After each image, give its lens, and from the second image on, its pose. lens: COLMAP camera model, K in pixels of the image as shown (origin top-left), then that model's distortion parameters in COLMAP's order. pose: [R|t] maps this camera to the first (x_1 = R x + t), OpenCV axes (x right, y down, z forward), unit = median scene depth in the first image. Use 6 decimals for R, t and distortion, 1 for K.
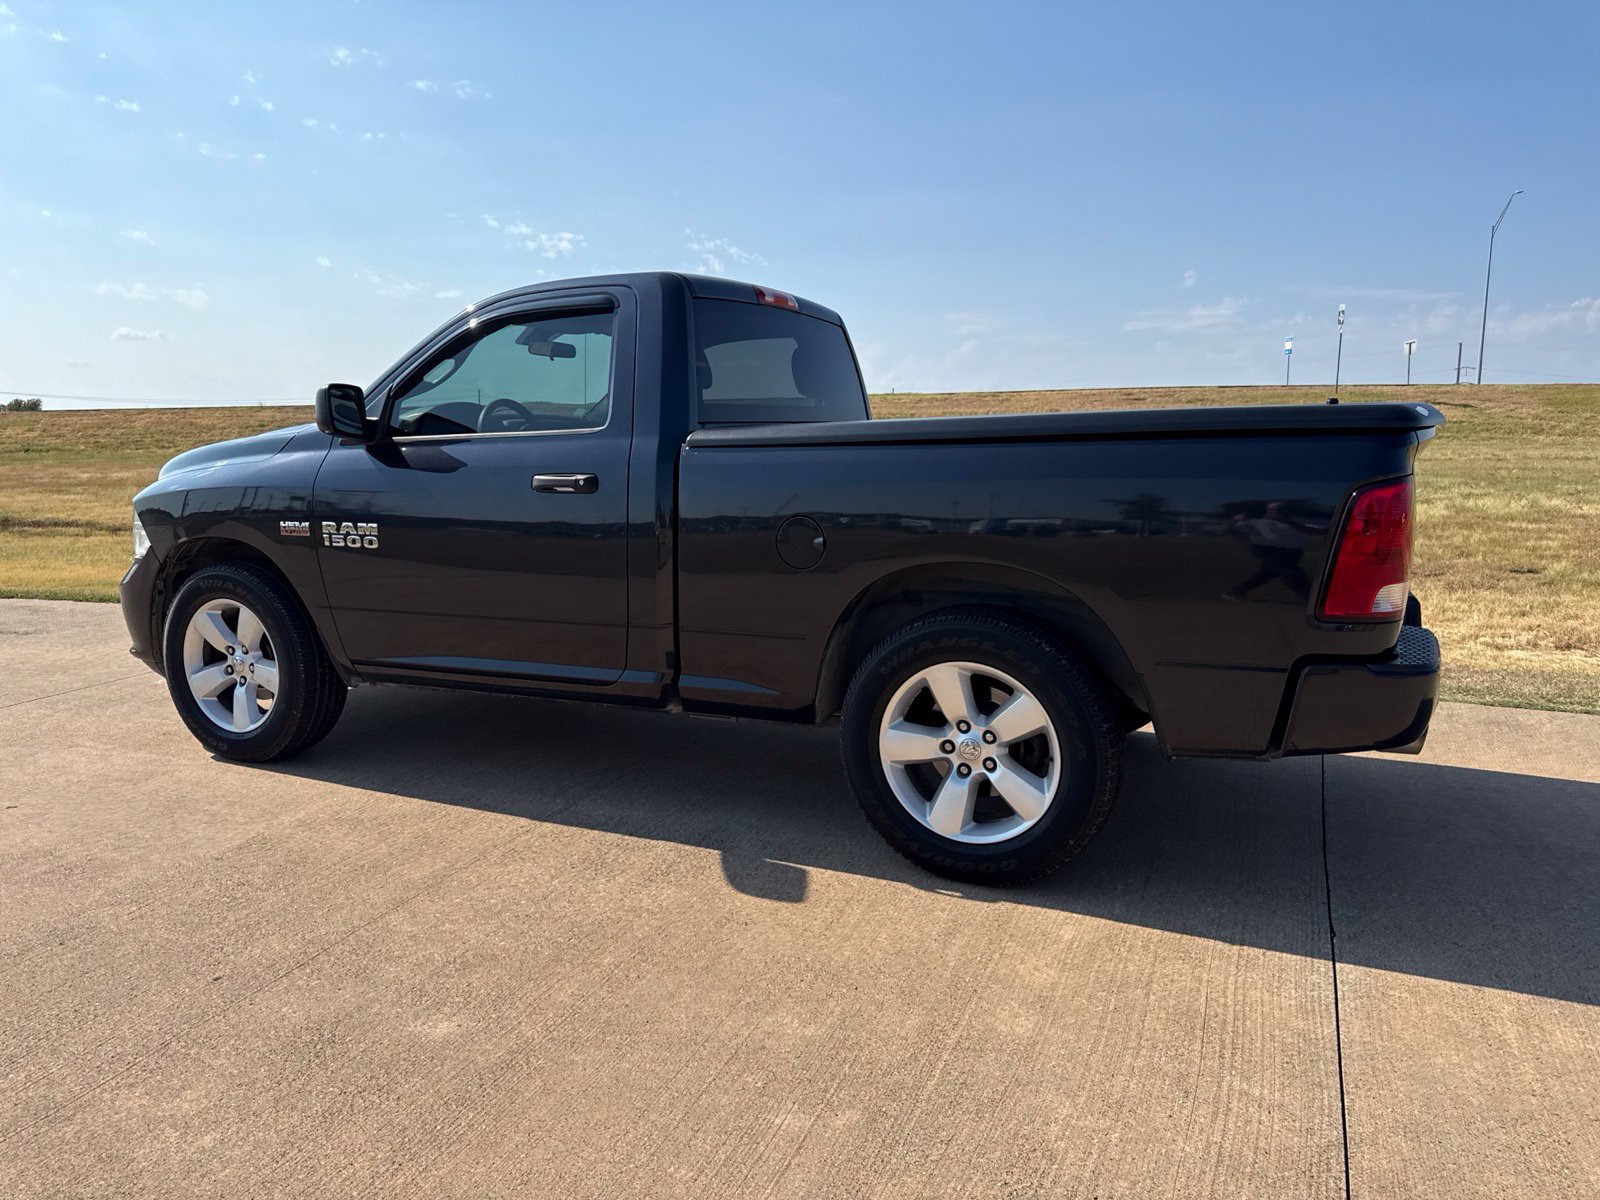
lens RADIAL K [[1157.0, 0, 797.1], [0, 1157.0, 596.6], [0, 0, 1]] dist [0.043194, -0.058715]
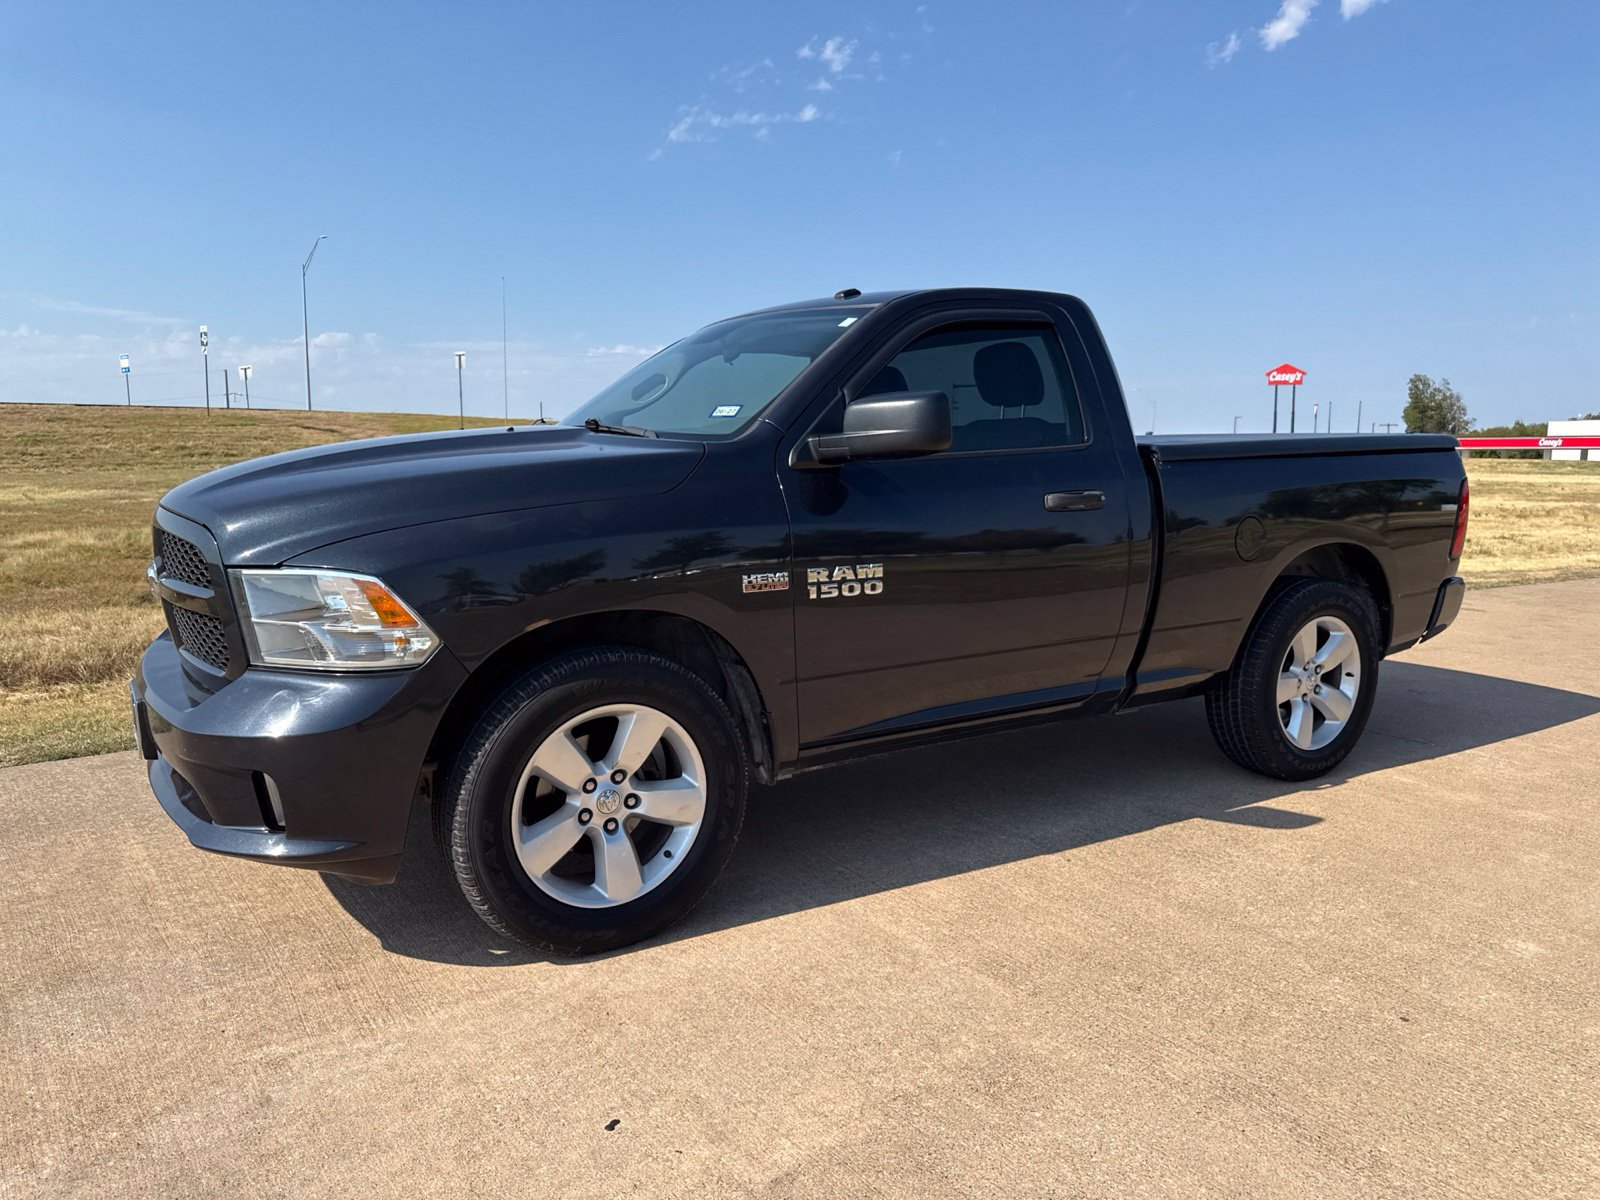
lens RADIAL K [[1157.0, 0, 797.1], [0, 1157.0, 596.6], [0, 0, 1]] dist [0.043194, -0.058715]
pose [[0.543008, -0.104134, 0.833246, -1.060355], [0.120603, 0.991665, 0.045338, -0.082597], [-0.831022, 0.075873, 0.551041, 0.595660]]
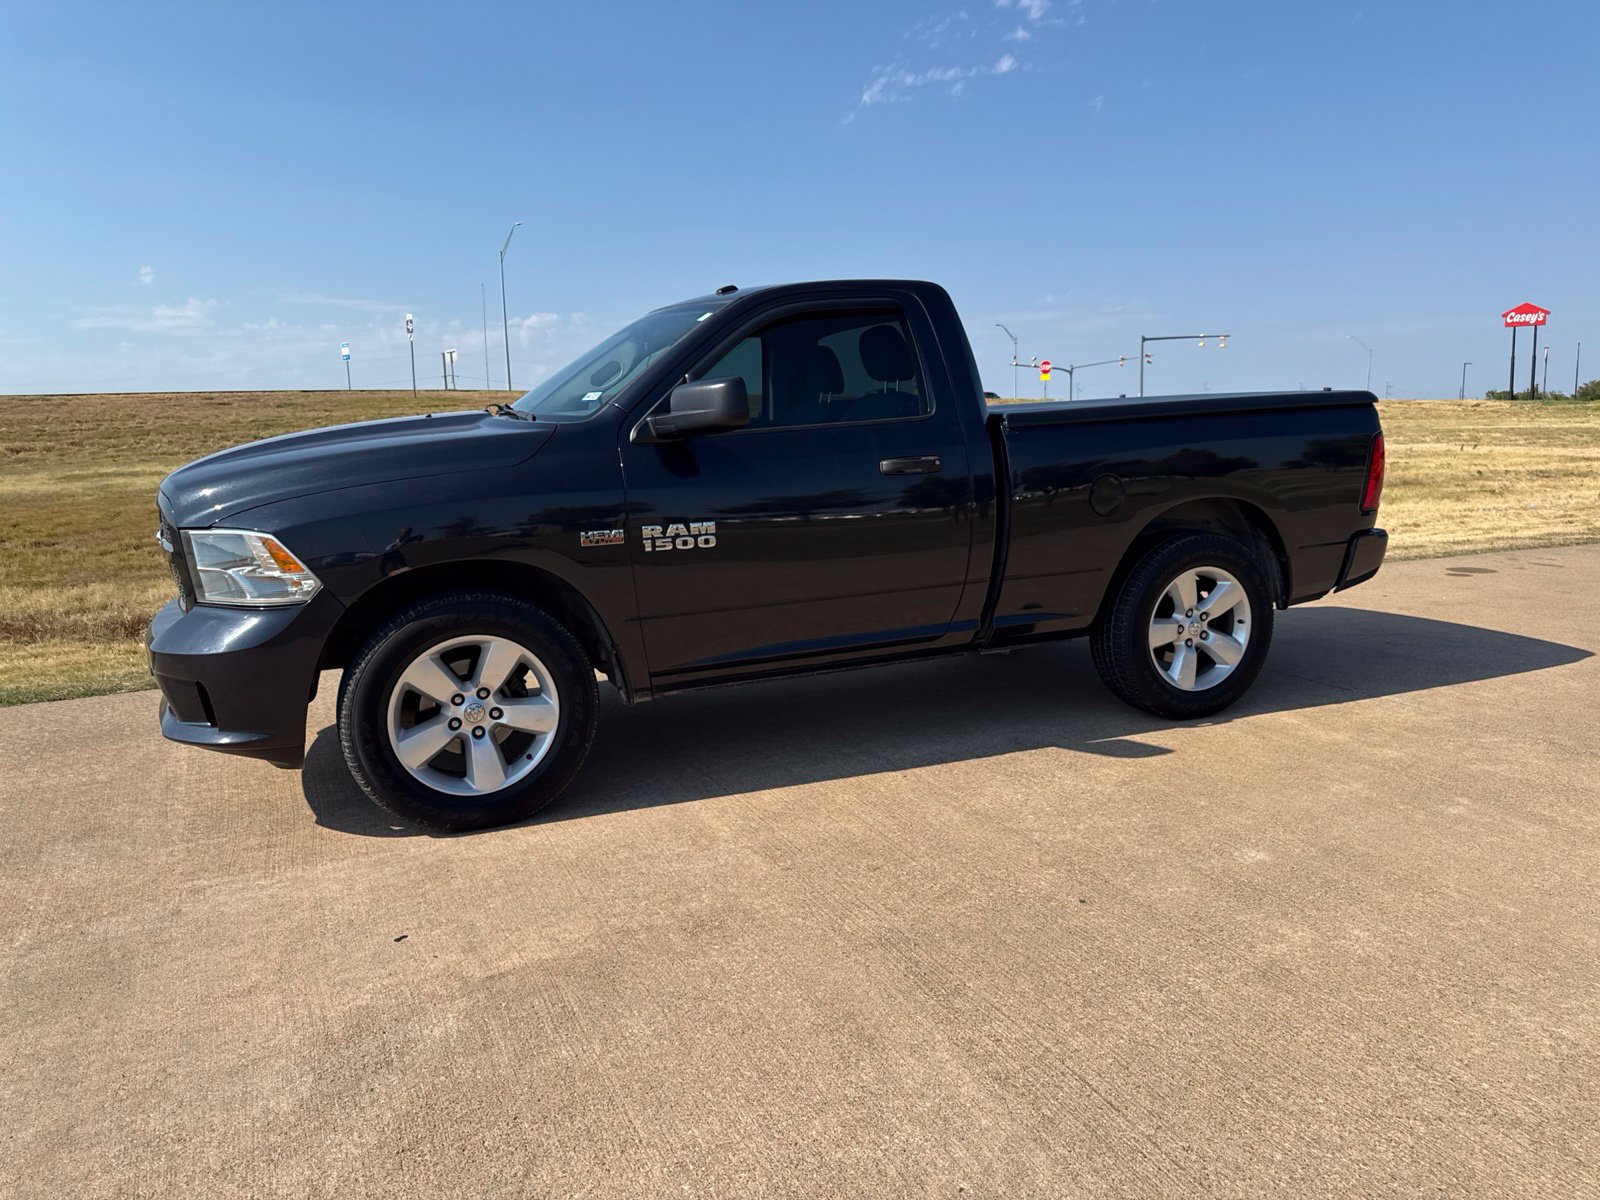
lens RADIAL K [[1157.0, 0, 797.1], [0, 1157.0, 596.6], [0, 0, 1]] dist [0.043194, -0.058715]
pose [[0.674866, -0.129417, 0.726504, -1.015656], [0.132913, 0.989718, 0.052838, -0.041810], [-0.725872, 0.060903, 0.685128, 0.284179]]
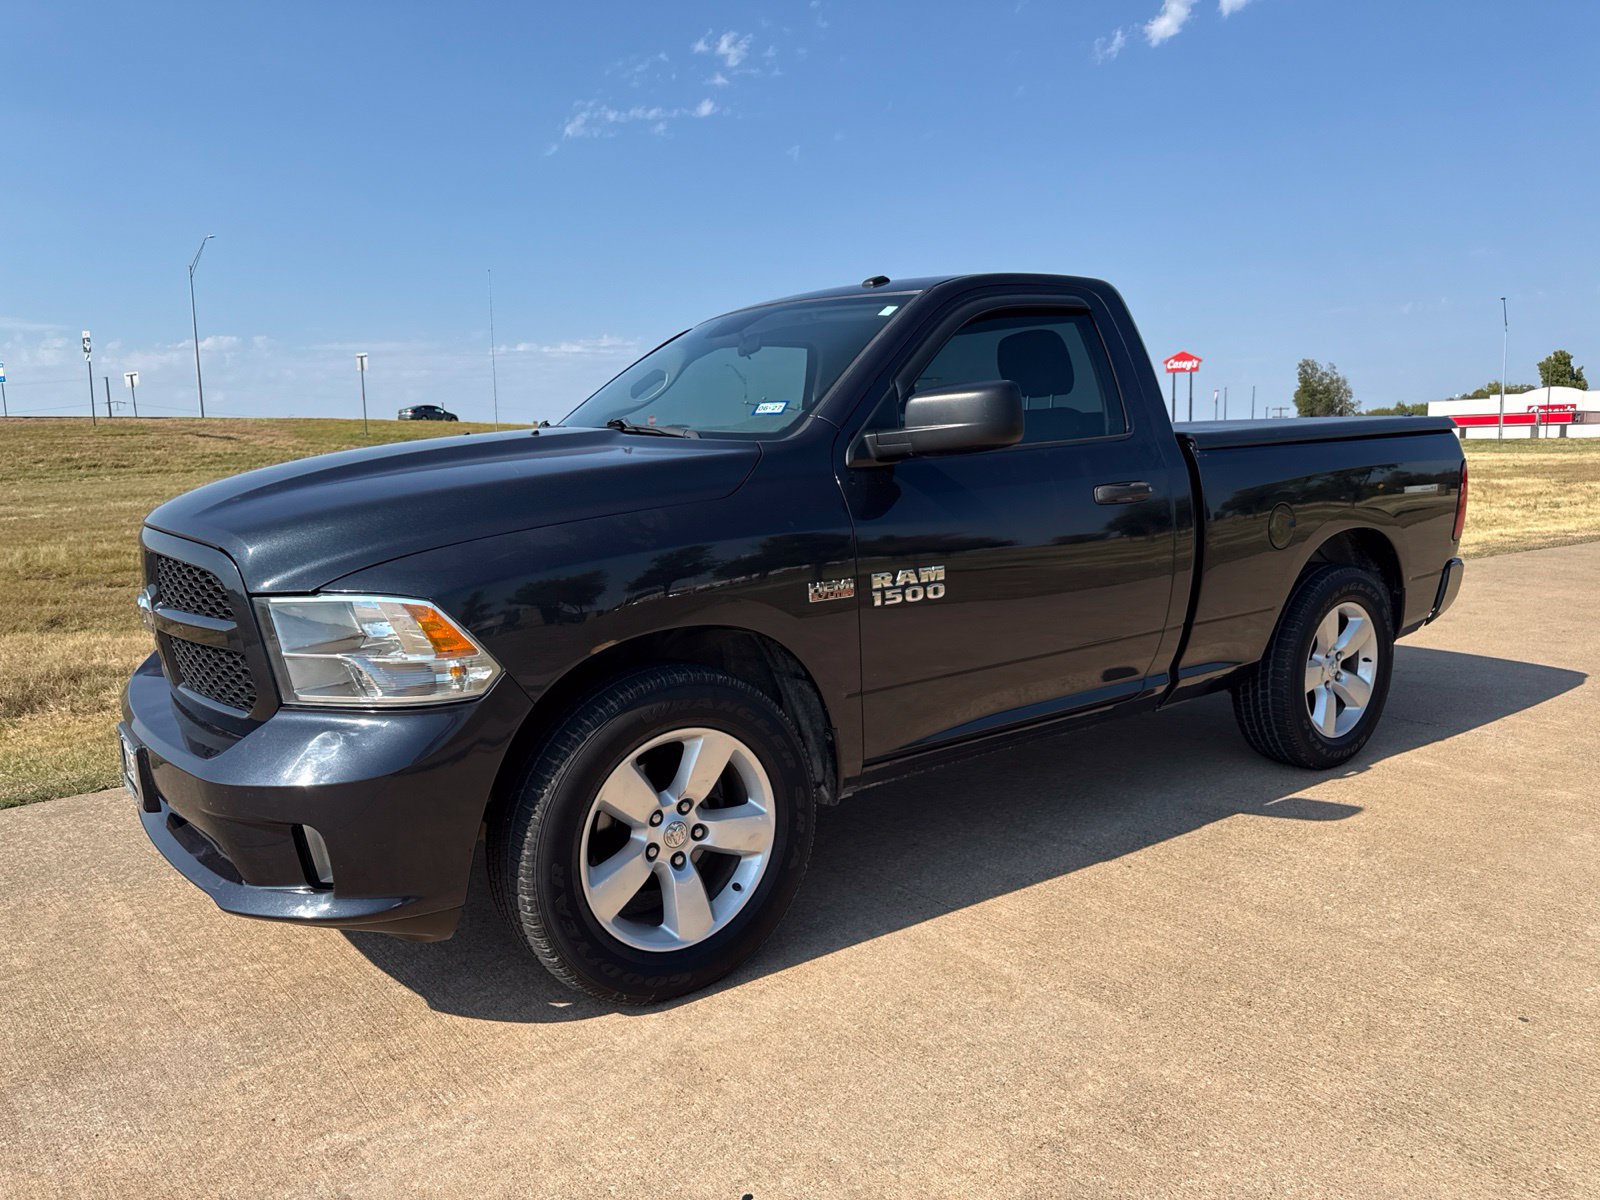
lens RADIAL K [[1157.7, 0, 802.9], [0, 1157.7, 595.6], [0, 0, 1]] dist [0.035743, -0.043959]
pose [[0.471439, -0.124159, 0.873115, -1.065132], [0.150417, 0.986854, 0.059114, -0.101111], [-0.868976, 0.103463, 0.483917, 0.702200]]
